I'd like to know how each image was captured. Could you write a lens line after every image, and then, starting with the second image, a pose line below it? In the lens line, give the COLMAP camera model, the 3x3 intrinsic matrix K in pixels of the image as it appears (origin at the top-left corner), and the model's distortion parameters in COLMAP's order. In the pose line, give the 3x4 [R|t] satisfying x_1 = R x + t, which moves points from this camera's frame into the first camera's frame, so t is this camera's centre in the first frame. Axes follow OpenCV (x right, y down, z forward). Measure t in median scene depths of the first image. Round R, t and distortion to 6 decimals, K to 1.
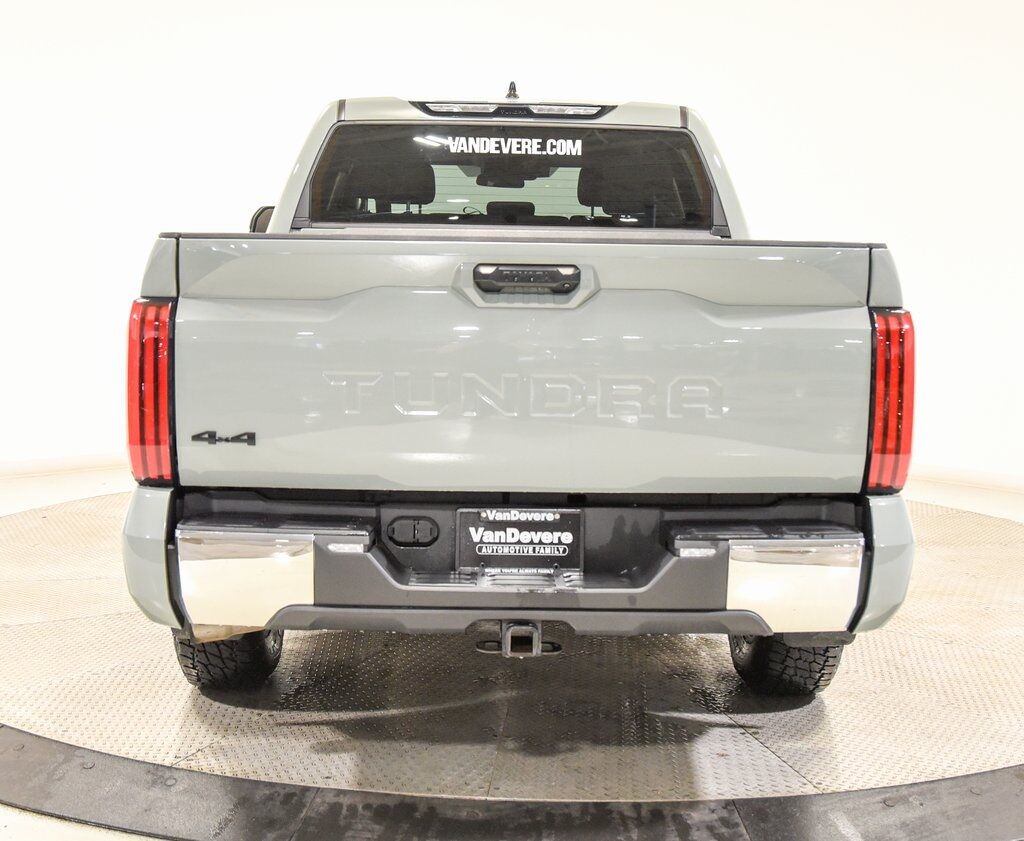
lens RADIAL K [[1516.9, 0, 512.0], [0, 1516.9, 420.5], [0, 0, 1]] dist [-0.009292, 0.020281]
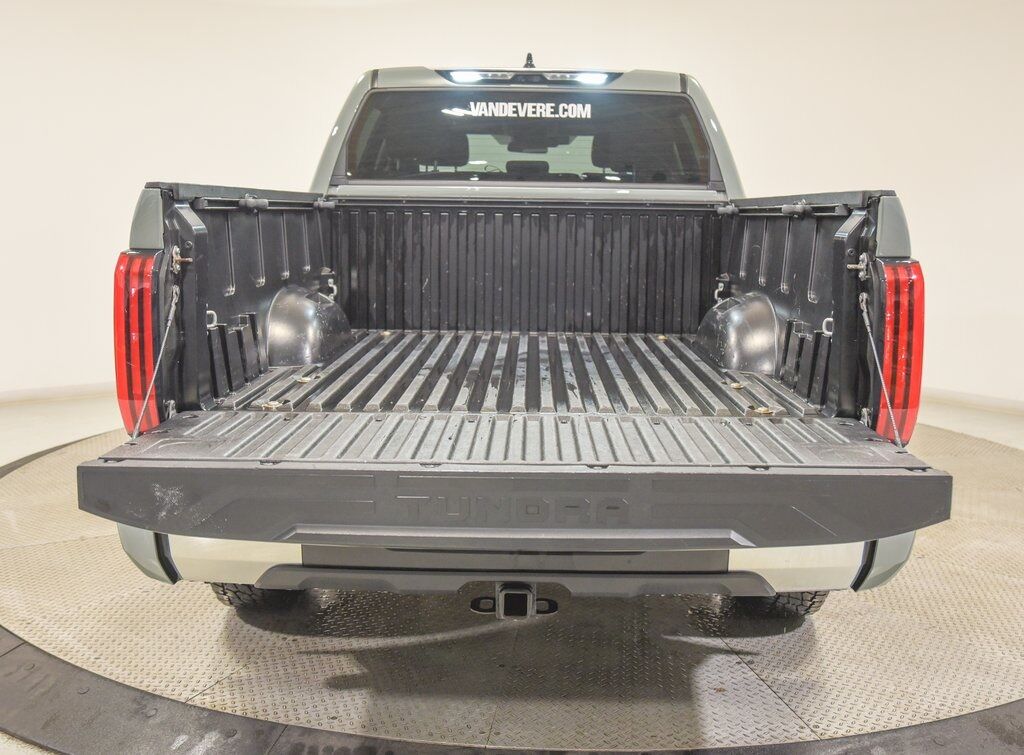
lens RADIAL K [[1223.8, 0, 512.0], [0, 1223.8, 377.5], [0, 0, 1]] dist [-0.008916, -0.018283]
pose [[0.999684, -0.000482, -0.025128, 0.011267], [0.001136, 0.999661, 0.026020, -0.009124], [0.025107, -0.026040, 0.999346, 0.105424]]
